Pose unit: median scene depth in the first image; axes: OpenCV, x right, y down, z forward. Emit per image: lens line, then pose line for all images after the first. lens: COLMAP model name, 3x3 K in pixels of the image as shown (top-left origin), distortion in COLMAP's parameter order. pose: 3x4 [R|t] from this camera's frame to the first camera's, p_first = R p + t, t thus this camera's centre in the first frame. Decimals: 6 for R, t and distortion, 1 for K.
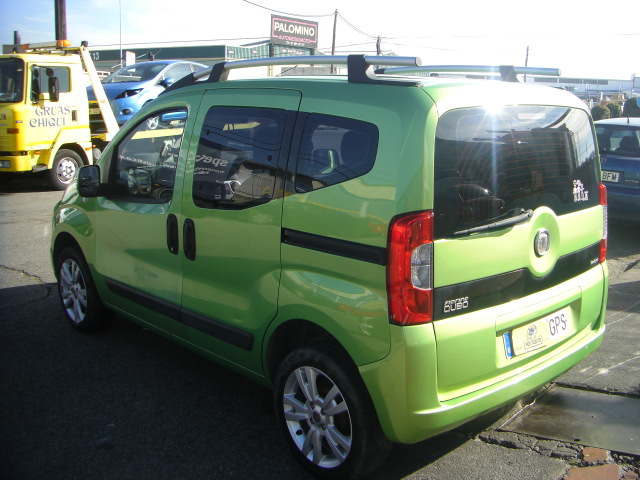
lens RADIAL K [[714.3, 0, 315.1], [0, 714.3, 243.5], [0, 0, 1]] dist [-0.136693, 0.000000]
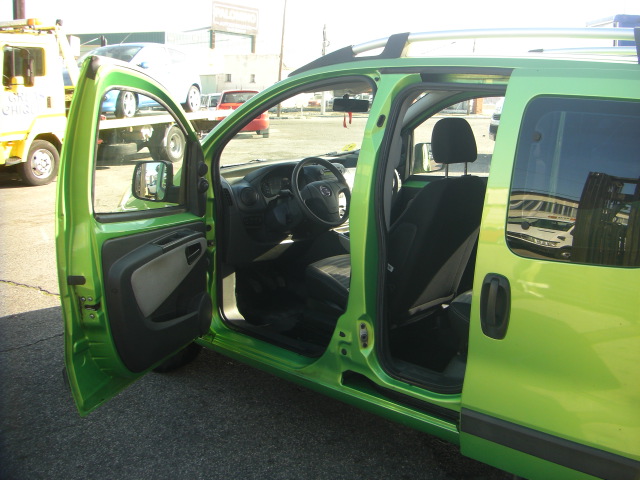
lens RADIAL K [[714.3, 0, 323.2], [0, 714.3, 238.7], [0, 0, 1]] dist [-0.136693, 0.000000]
pose [[0.994246, -0.014667, 0.106110, -0.092319], [0.013658, 0.999854, 0.010224, -0.012530], [-0.106245, -0.008716, 0.994302, 0.074803]]
